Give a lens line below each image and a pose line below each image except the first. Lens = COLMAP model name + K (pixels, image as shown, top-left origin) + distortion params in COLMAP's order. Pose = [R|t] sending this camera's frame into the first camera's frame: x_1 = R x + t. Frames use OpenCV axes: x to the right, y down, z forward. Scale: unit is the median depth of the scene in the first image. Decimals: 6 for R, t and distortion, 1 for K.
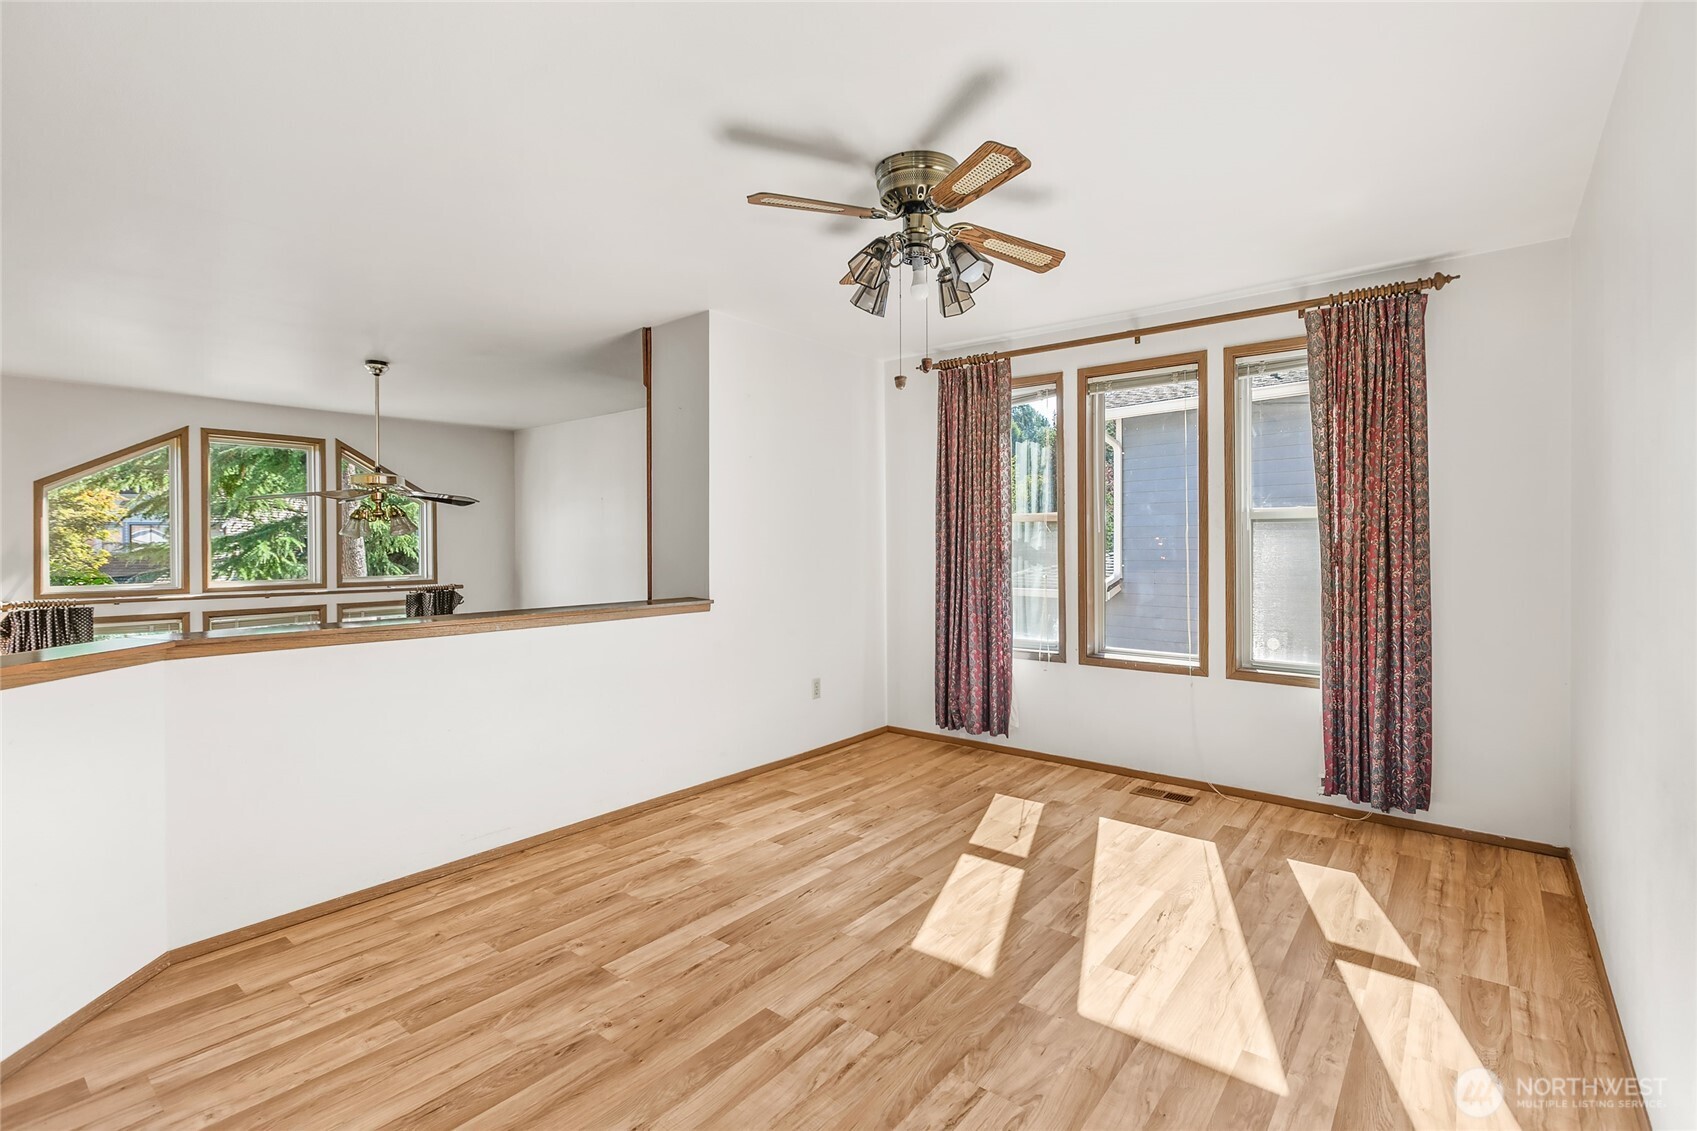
lens RADIAL K [[756.8, 0, 864.6], [0, 756.8, 553.0], [0, 0, 1]] dist [0.001945, -0.003170]
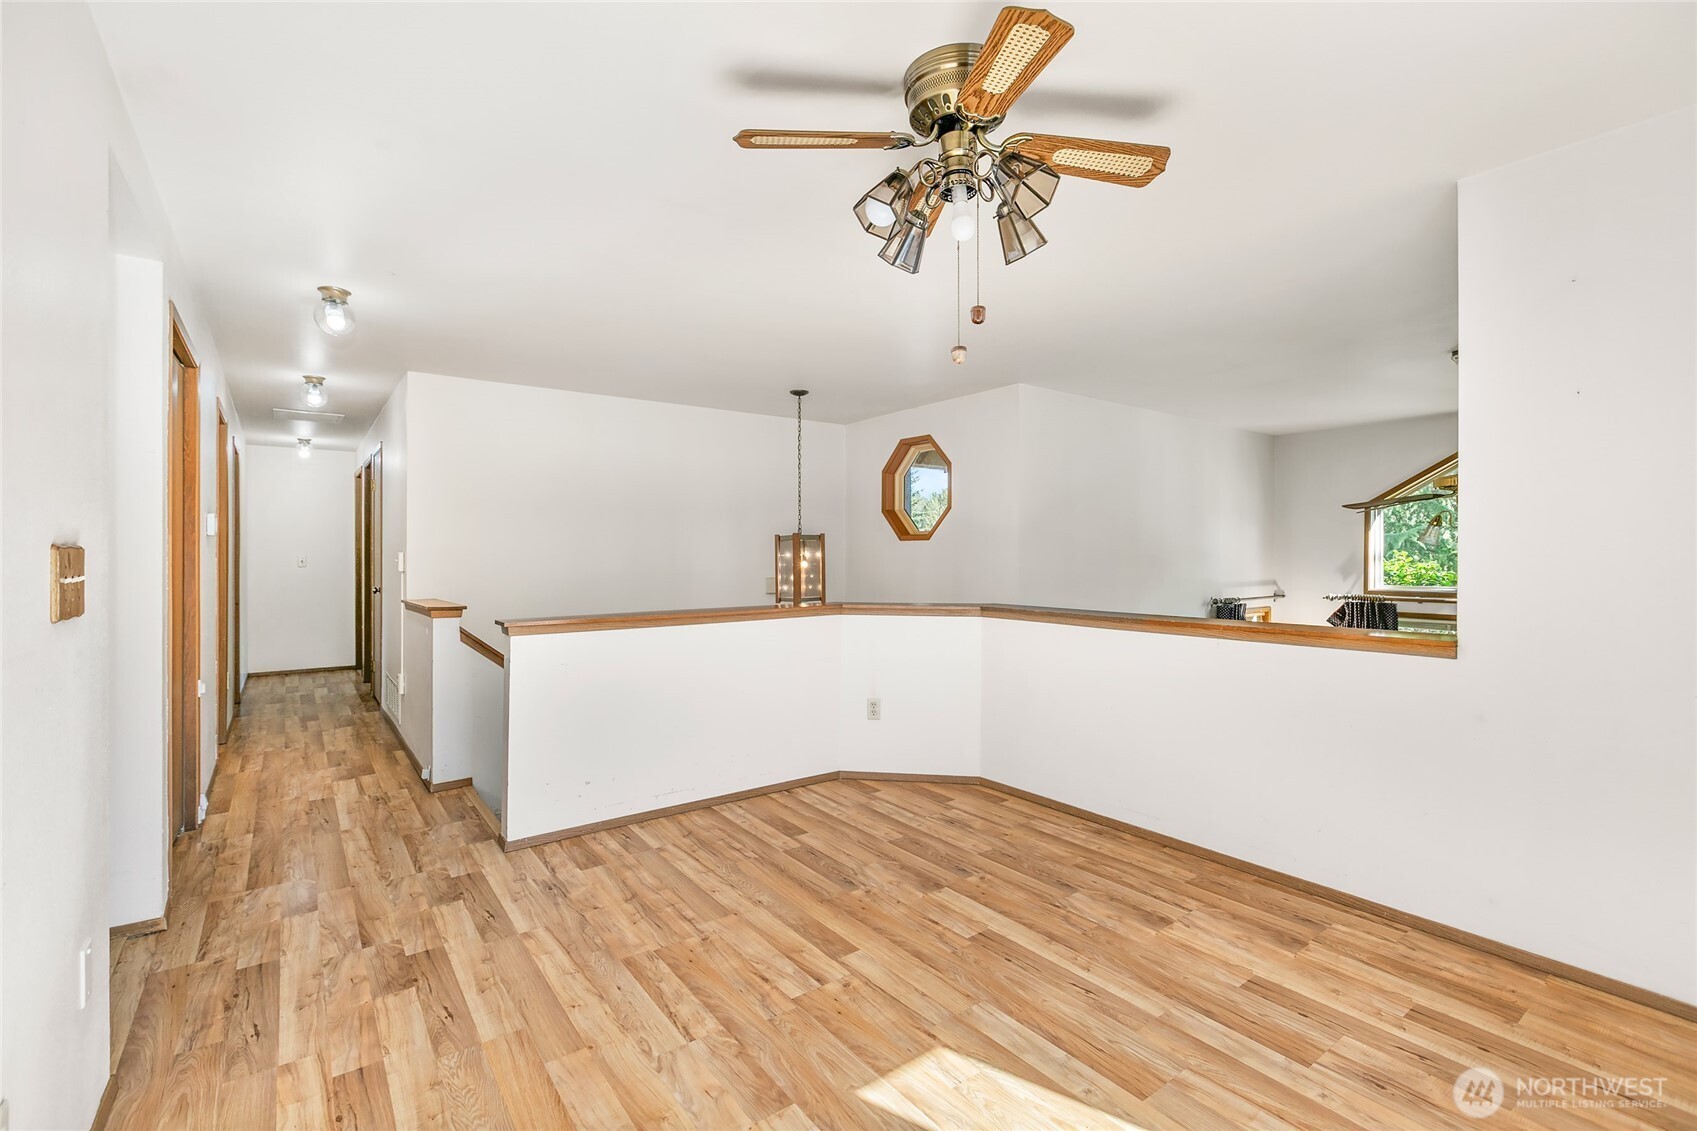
lens RADIAL K [[756.8, 0, 865.6], [0, 756.8, 557.9], [0, 0, 1]] dist [0.001945, -0.003170]
pose [[-0.235554, 0.009426, -0.971815, 0.661323], [-0.011303, 0.999859, 0.012438, -0.012669], [0.971795, 0.013914, -0.235415, 0.844371]]
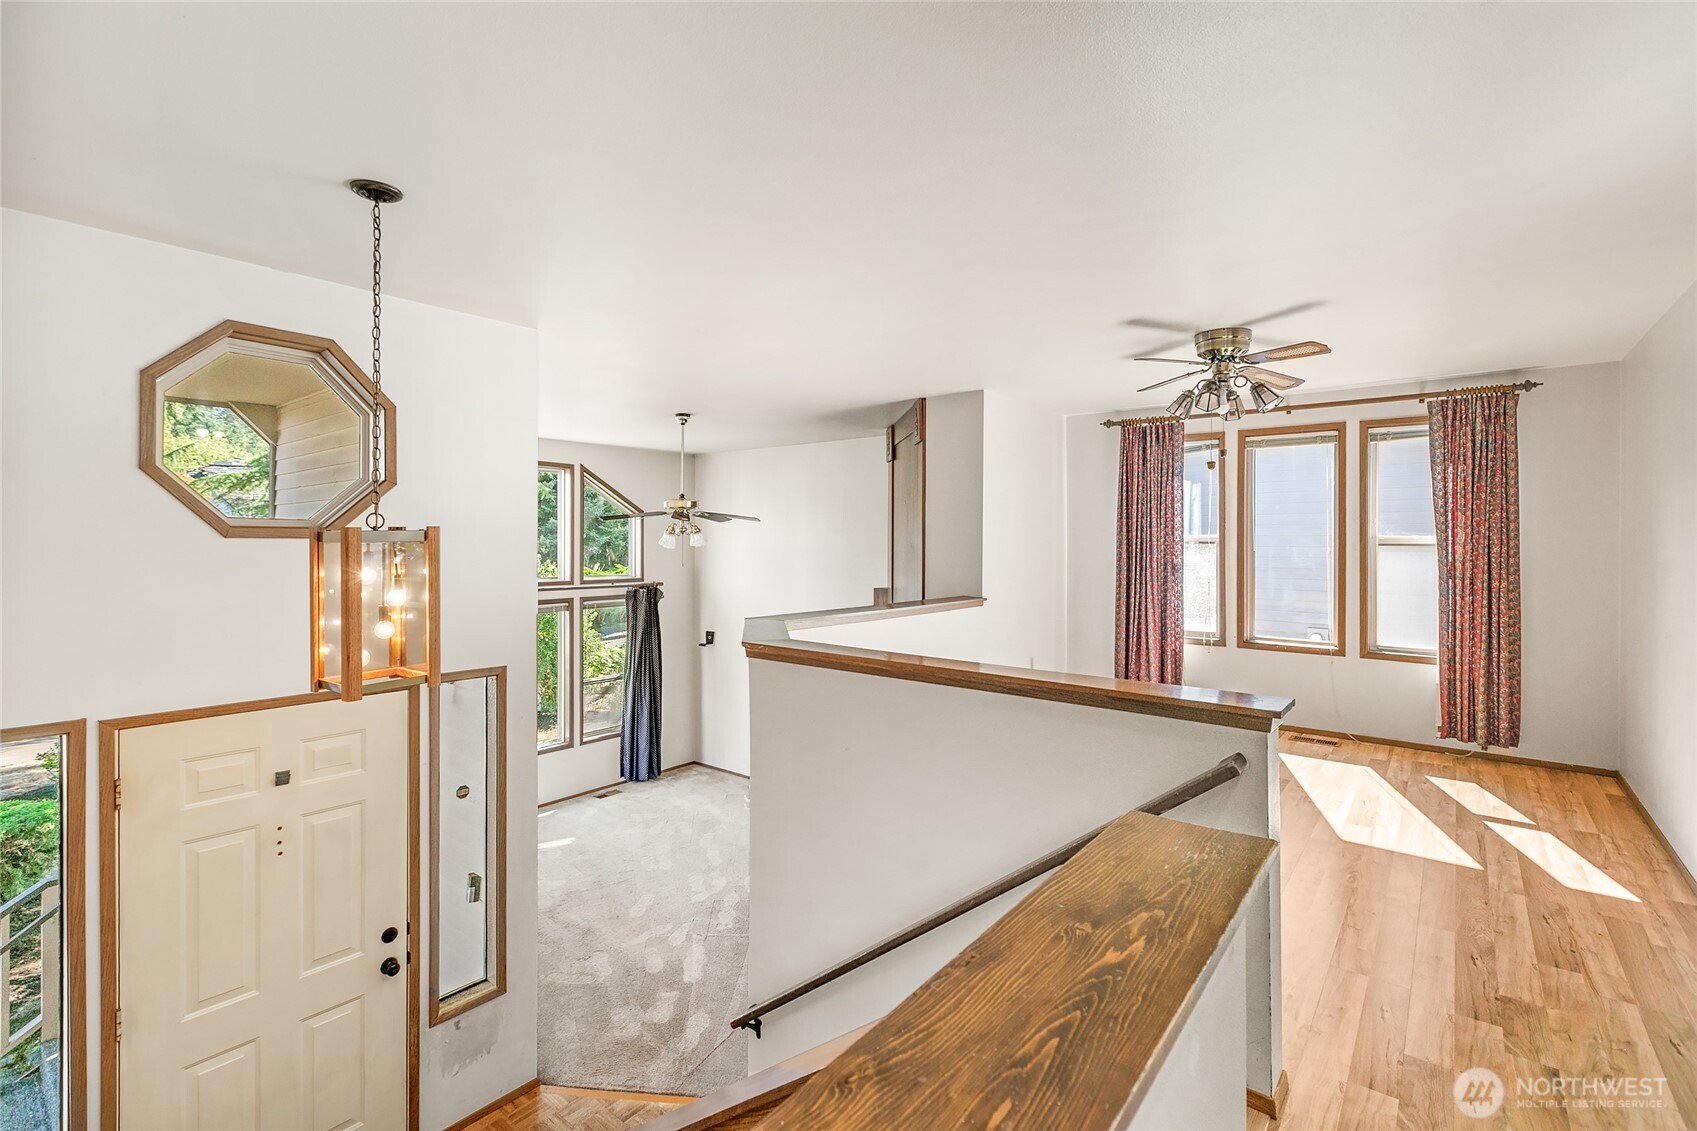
lens RADIAL K [[756.8, 0, 820.7], [0, 756.8, 546.5], [0, 0, 1]] dist [0.001945, -0.003170]
pose [[0.999880, 0.009338, -0.012386, -0.574948], [-0.009411, 0.999939, -0.005808, -0.025203], [0.012331, 0.005924, 0.999906, -0.468331]]
